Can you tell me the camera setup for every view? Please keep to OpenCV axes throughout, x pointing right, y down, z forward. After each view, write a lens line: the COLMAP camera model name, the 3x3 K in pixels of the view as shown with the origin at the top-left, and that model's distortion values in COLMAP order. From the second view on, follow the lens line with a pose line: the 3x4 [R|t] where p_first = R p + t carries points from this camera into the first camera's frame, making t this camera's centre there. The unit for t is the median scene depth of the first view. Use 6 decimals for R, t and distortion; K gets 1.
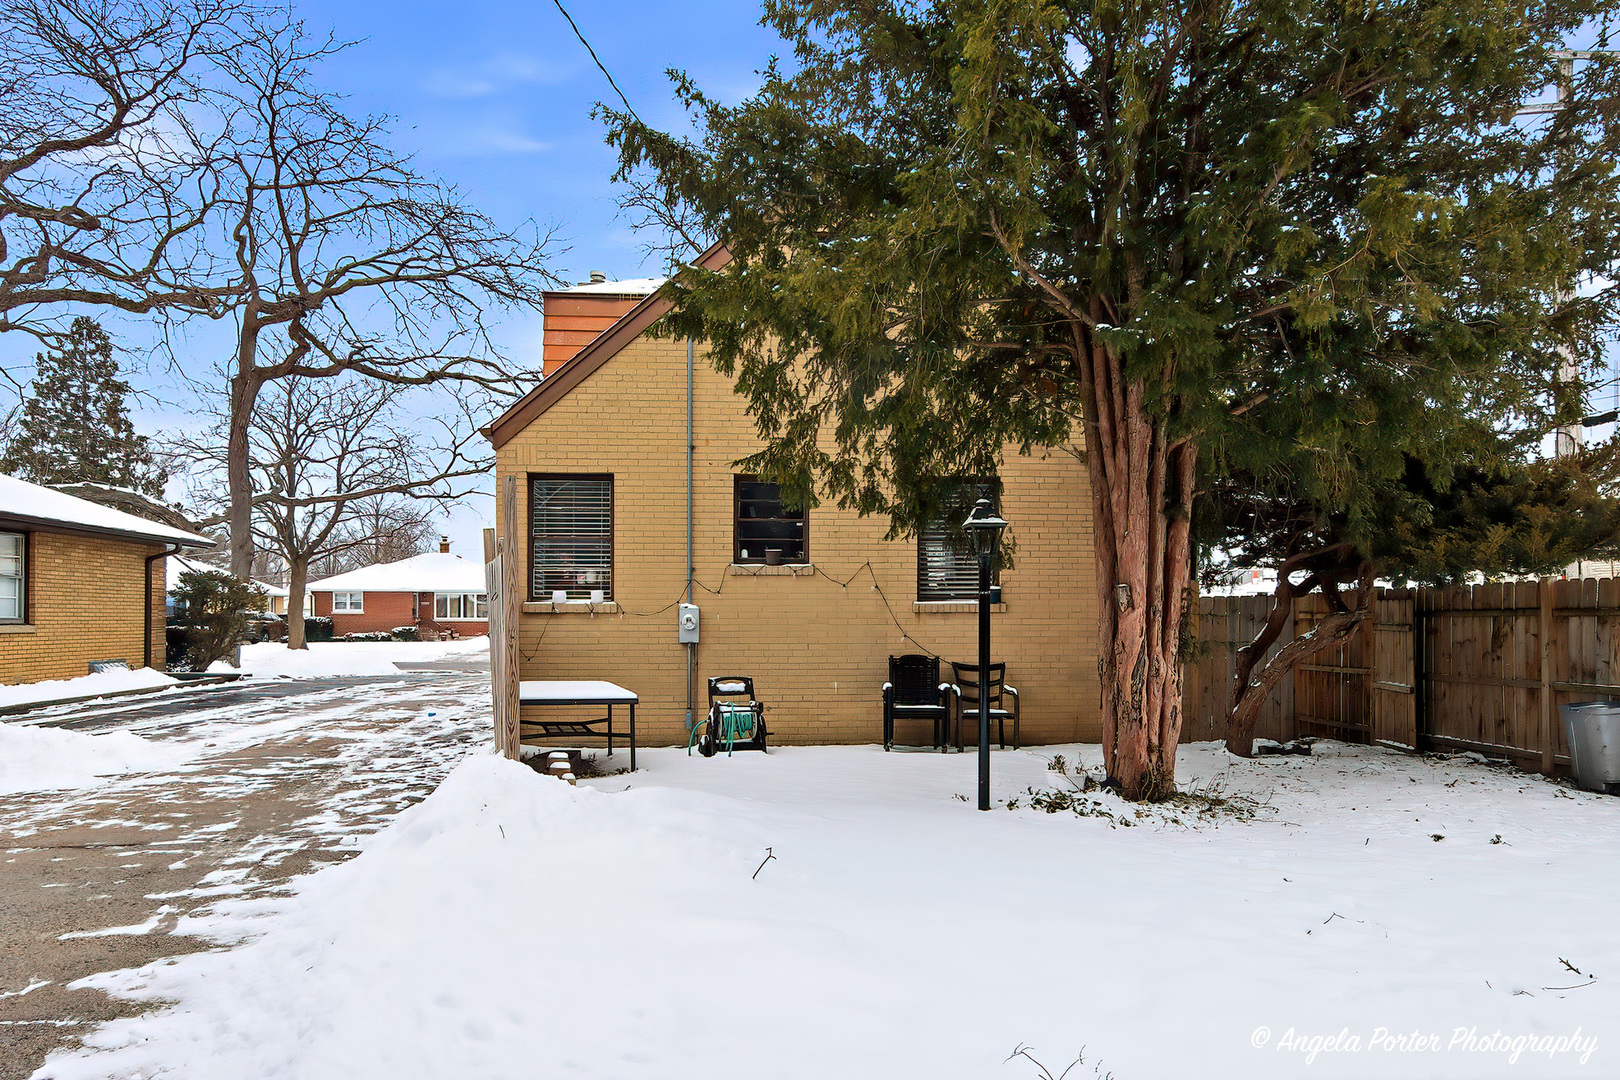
lens RADIAL K [[1046.4, 0, 809.4], [0, 1046.4, 611.7], [0, 0, 1]] dist [0.001830, 0.000157]
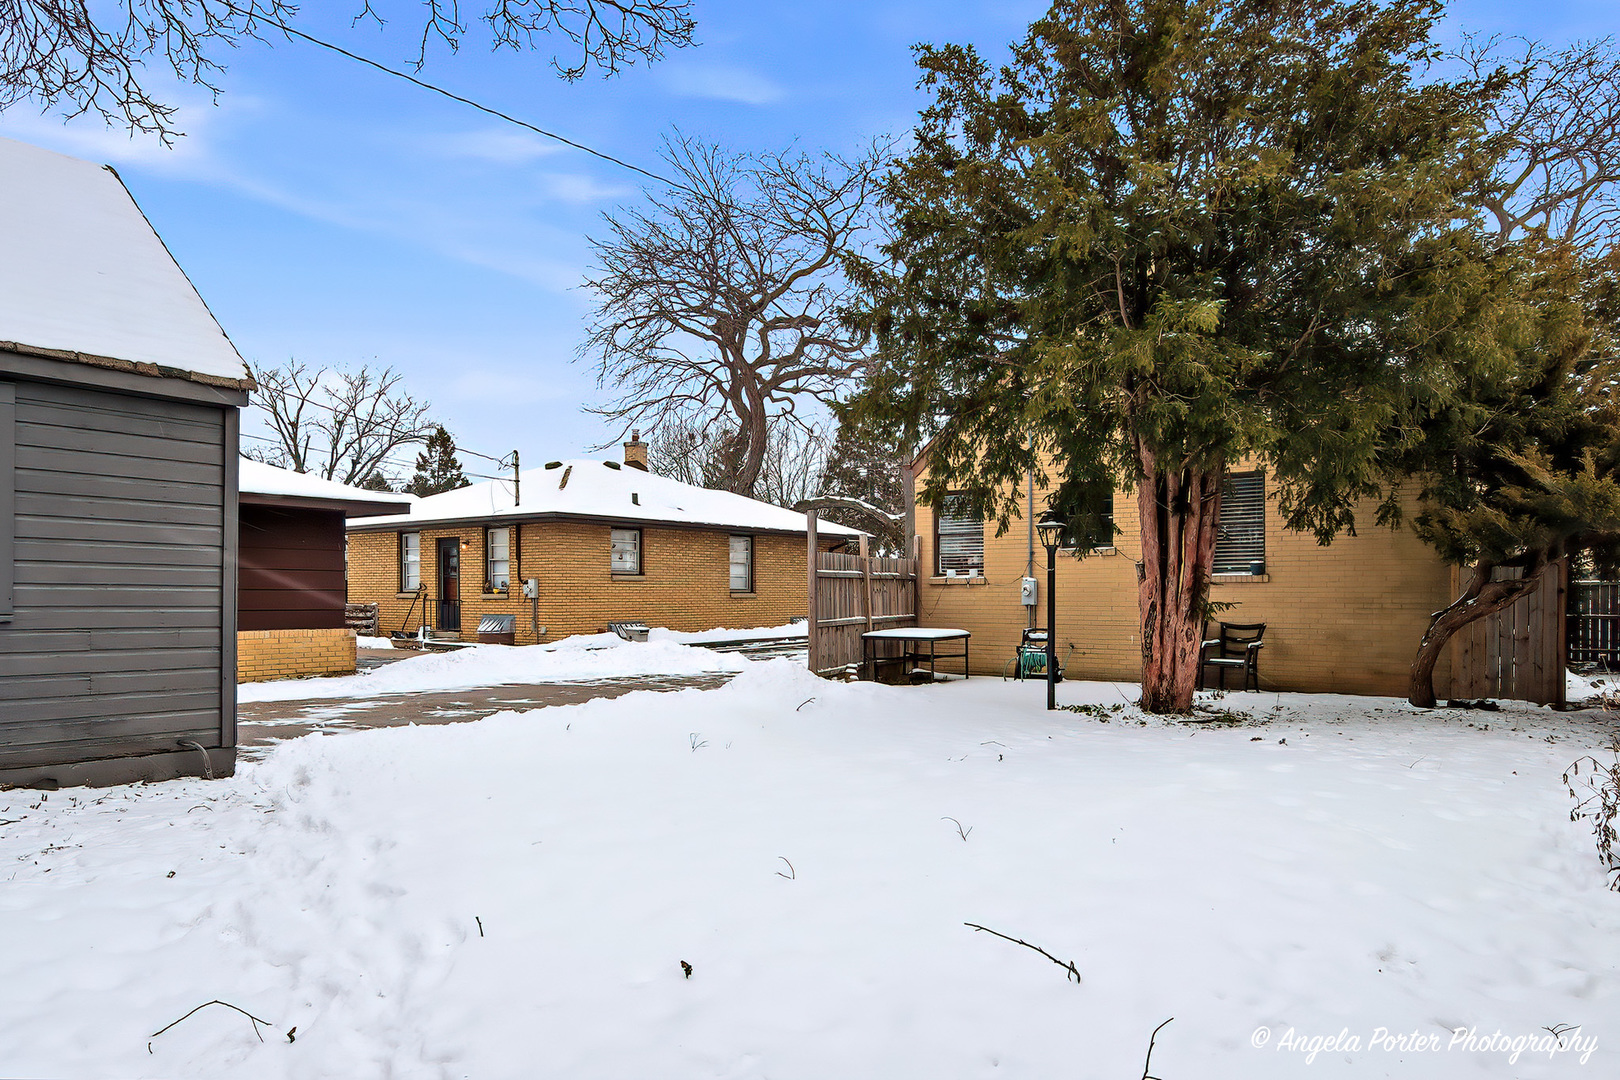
lens RADIAL K [[966.5, 0, 809.5], [0, 966.5, 584.4], [0, 0, 1]] dist [-0.000581, -0.000276]
pose [[0.776988, -0.004956, -0.629496, 0.476784], [0.006041, 0.999982, -0.000417, 0.000607], [0.629487, -0.003479, 0.777004, -0.203507]]
